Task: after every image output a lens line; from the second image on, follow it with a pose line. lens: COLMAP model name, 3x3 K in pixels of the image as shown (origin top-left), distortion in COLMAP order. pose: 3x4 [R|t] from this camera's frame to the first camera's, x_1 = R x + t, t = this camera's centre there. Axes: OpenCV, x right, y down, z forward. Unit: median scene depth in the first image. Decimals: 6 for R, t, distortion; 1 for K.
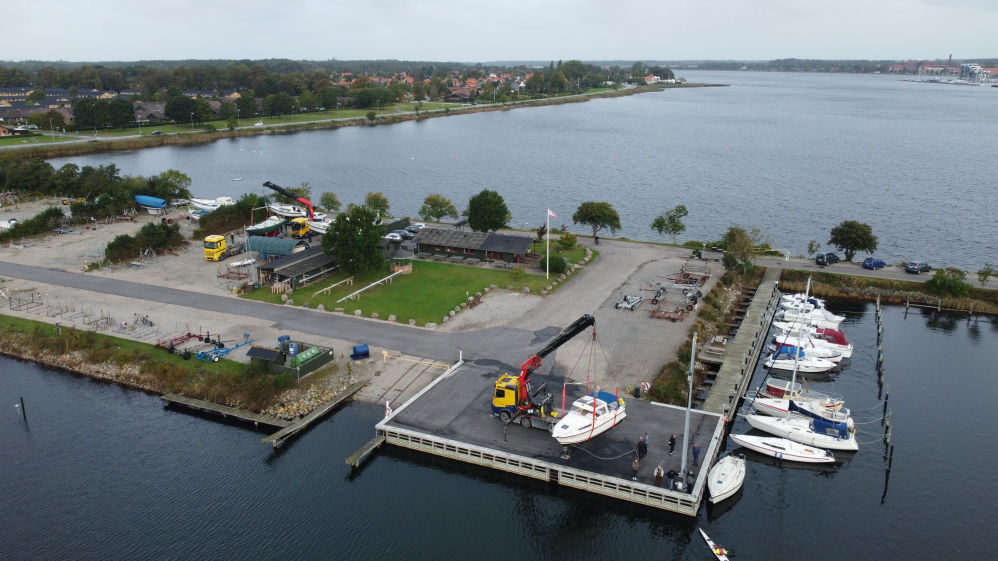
lens RADIAL K [[754.2, 0, 497.6], [0, 754.2, 274.7], [0, 0, 1]] dist [0.004664, -0.010636]
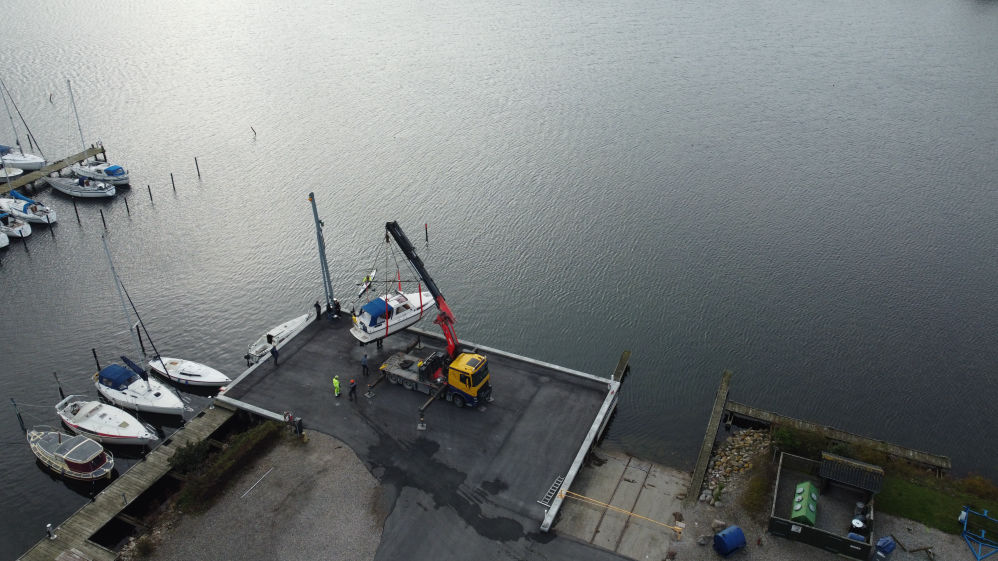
lens RADIAL K [[754.2, 0, 497.6], [0, 754.2, 274.7], [0, 0, 1]] dist [0.004664, -0.010636]
pose [[-0.999955, -0.001397, -0.009410, -0.004861], [-0.007641, 0.707165, 0.707007, -0.373358], [0.005667, 0.707047, -0.707144, 1.096090]]
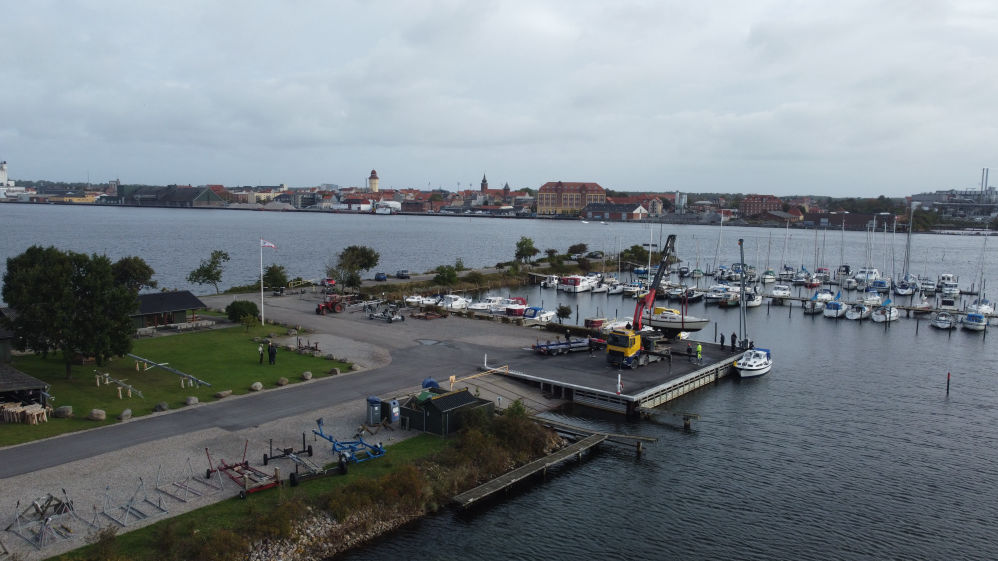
lens RADIAL K [[754.2, 0, 497.6], [0, 754.2, 274.7], [0, 0, 1]] dist [0.004664, -0.010636]
pose [[0.241618, -0.093851, 0.965822, -0.771699], [0.245664, 0.968804, 0.032683, -0.014031], [-0.938760, 0.229371, 0.257136, 0.628085]]
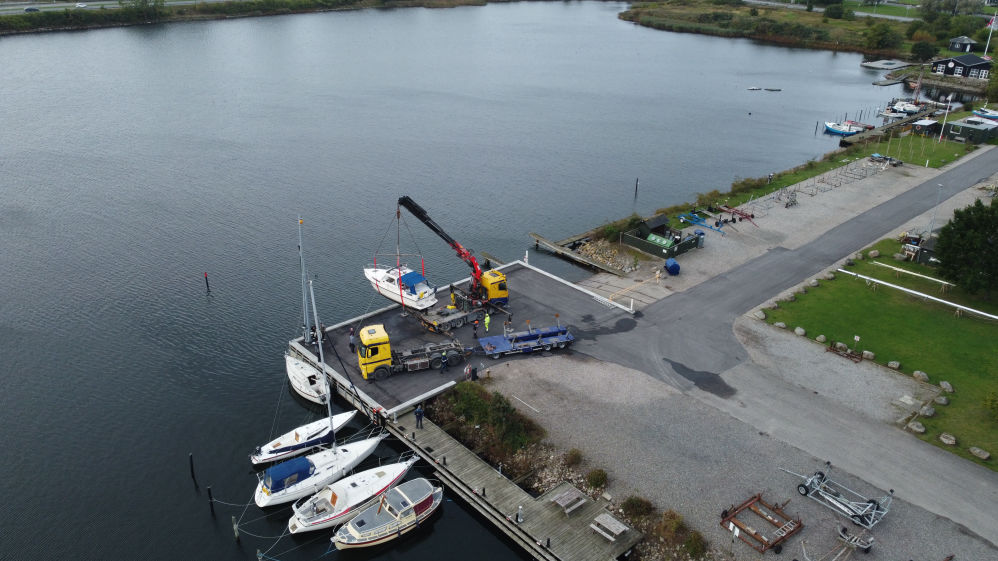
lens RADIAL K [[754.2, 0, 497.6], [0, 754.2, 274.7], [0, 0, 1]] dist [0.004664, -0.010636]
pose [[-0.396690, 0.380017, -0.835598, 0.649371], [-0.259279, 0.826833, 0.499121, -0.284120], [0.880574, 0.414650, -0.229466, 0.900632]]
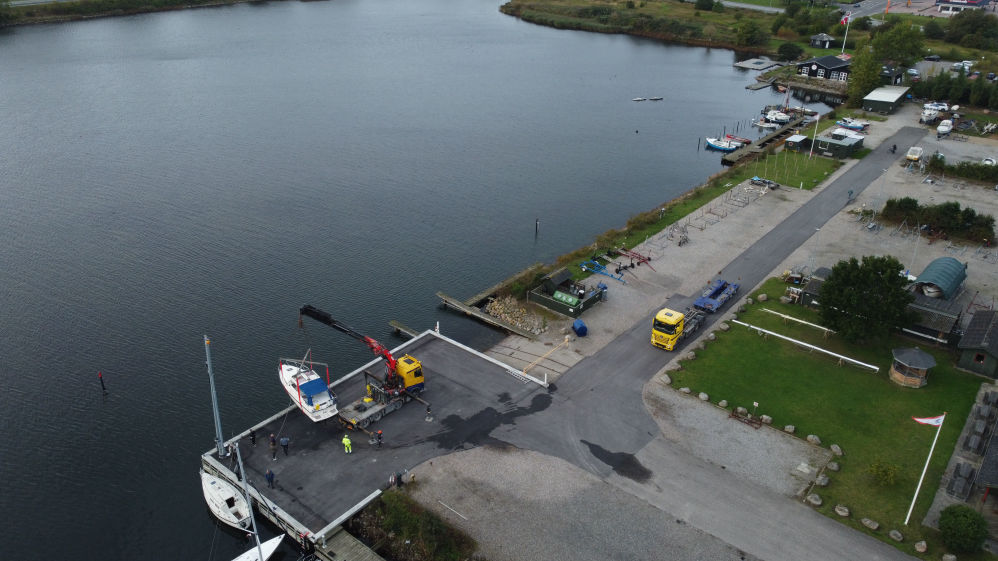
lens RADIAL K [[754.2, 0, 497.6], [0, 754.2, 274.7], [0, 0, 1]] dist [0.004664, -0.010636]
pose [[-0.251723, 0.430160, -0.866948, 0.613052], [-0.278993, 0.825511, 0.490607, -0.373901], [0.926714, 0.365370, -0.087788, 0.839703]]
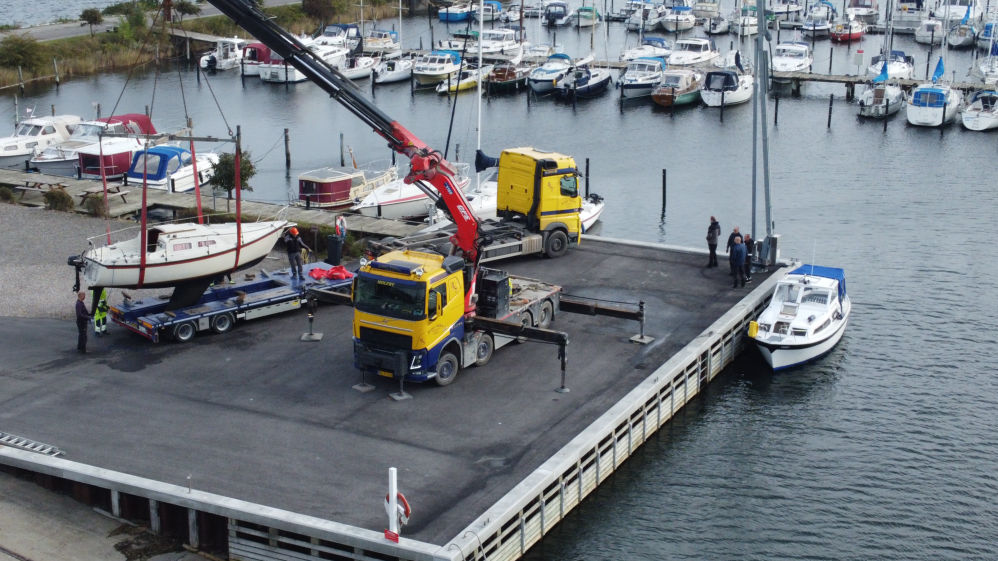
lens RADIAL K [[1507.8, 0, 496.5], [0, 1507.8, 269.4], [0, 0, 1]] dist [0.014579, -0.050851]
pose [[0.028006, -0.264775, 0.963903, -0.434335], [0.264240, 0.931942, 0.248318, -0.004528], [-0.964050, 0.247747, 0.096064, 0.648626]]
